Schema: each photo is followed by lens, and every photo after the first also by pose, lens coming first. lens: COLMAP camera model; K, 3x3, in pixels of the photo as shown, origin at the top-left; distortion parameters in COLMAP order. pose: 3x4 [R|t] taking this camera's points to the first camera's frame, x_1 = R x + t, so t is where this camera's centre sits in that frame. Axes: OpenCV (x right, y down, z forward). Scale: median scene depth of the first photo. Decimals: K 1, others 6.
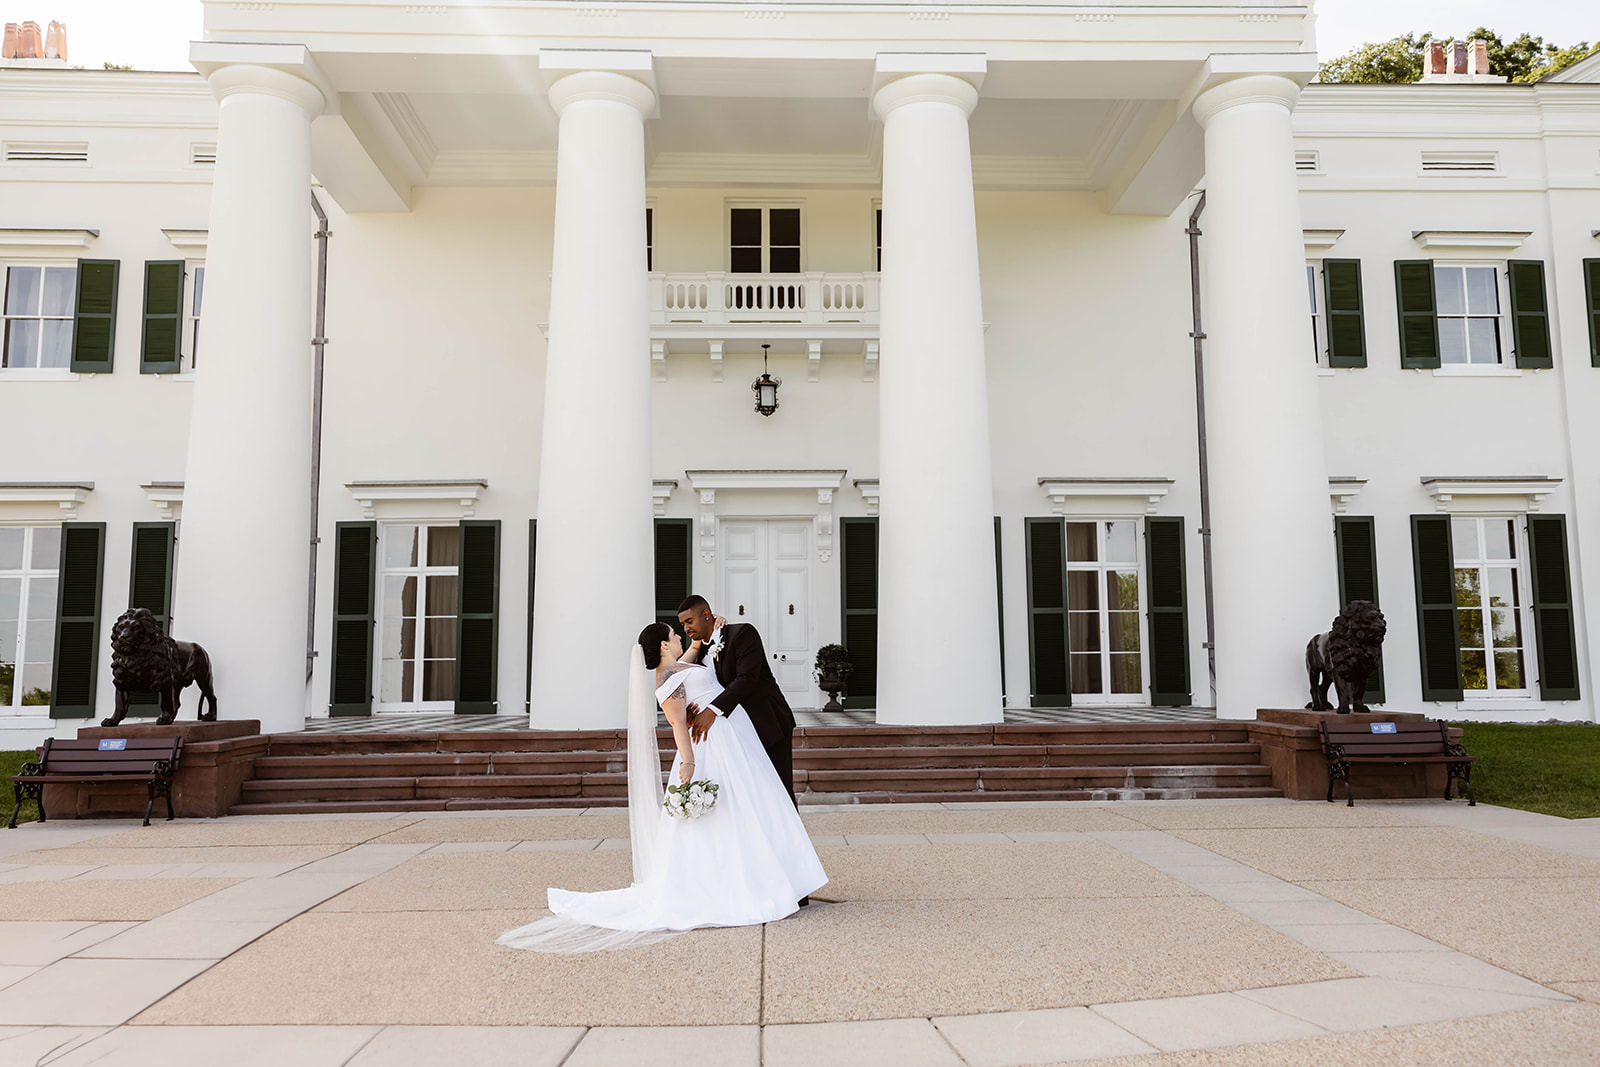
lens RADIAL K [[1263.5, 0, 803.6], [0, 1263.5, 530.7], [0, 0, 1]] dist [-0.004913, -0.000351]
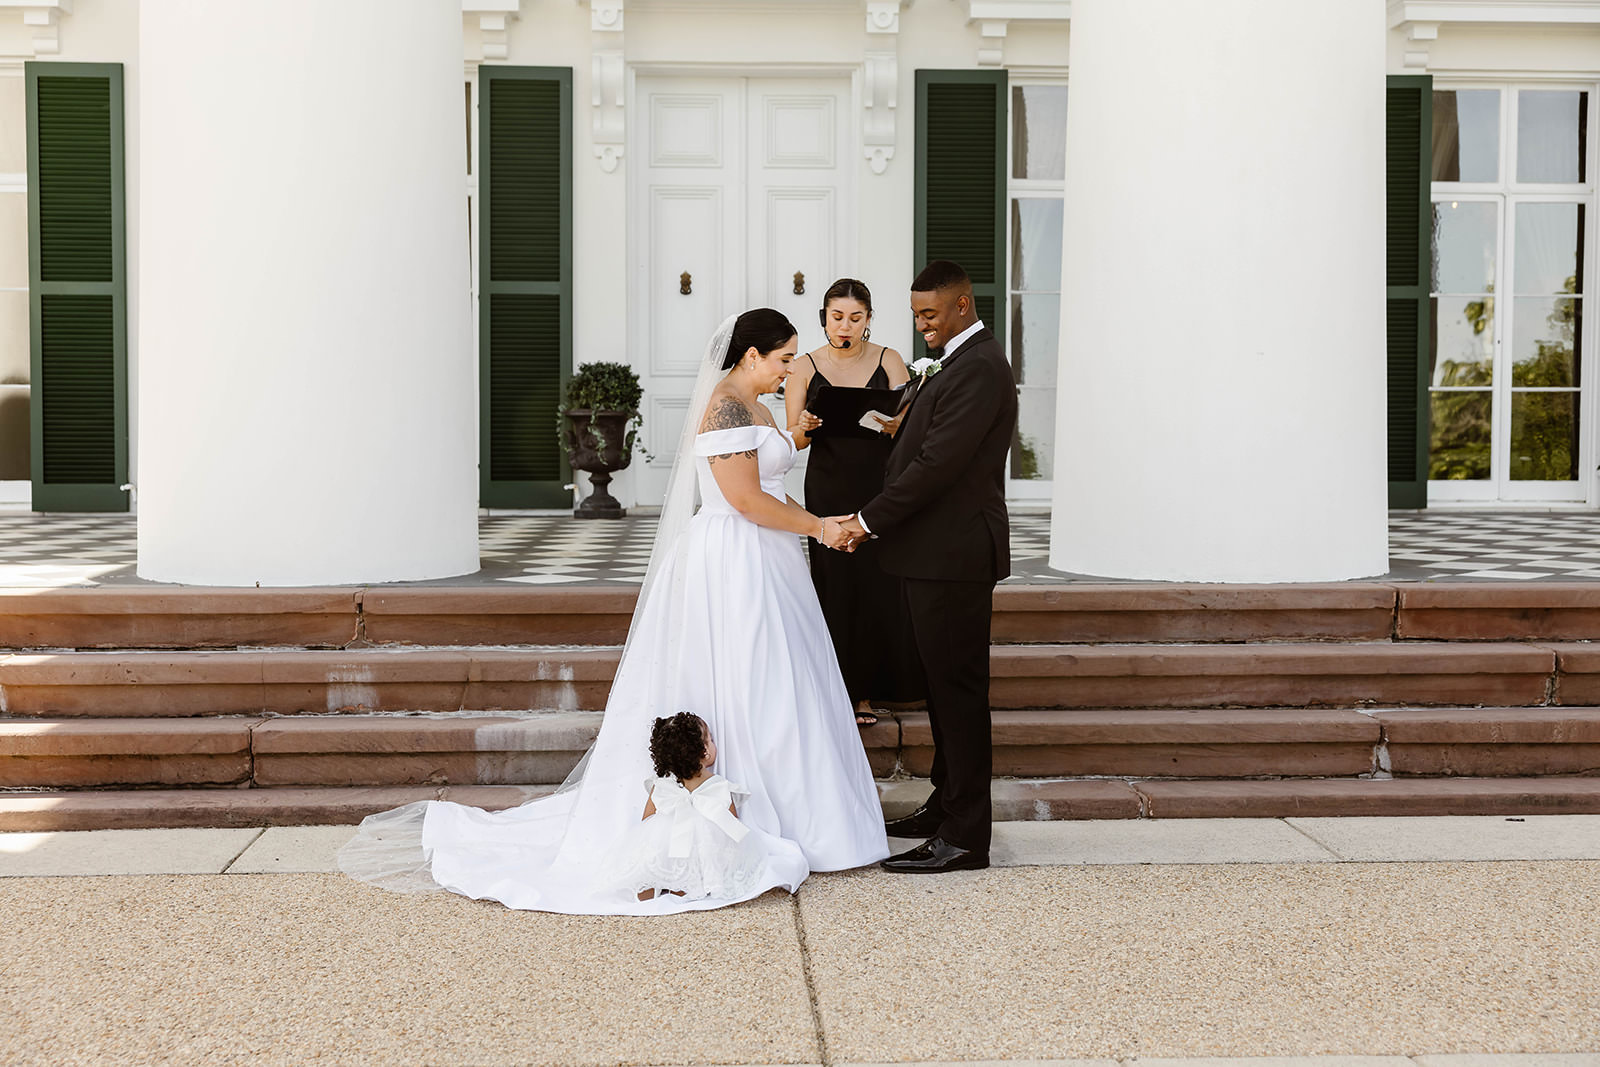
lens RADIAL K [[2026.1, 0, 800.8], [0, 2026.1, 534.1], [0, 0, 1]] dist [0.017540, 0.000000]
pose [[0.999734, 0.009711, 0.020915, -0.029939], [-0.013147, 0.985190, 0.170964, 0.035871], [-0.018945, -0.171193, 0.985055, 0.376327]]
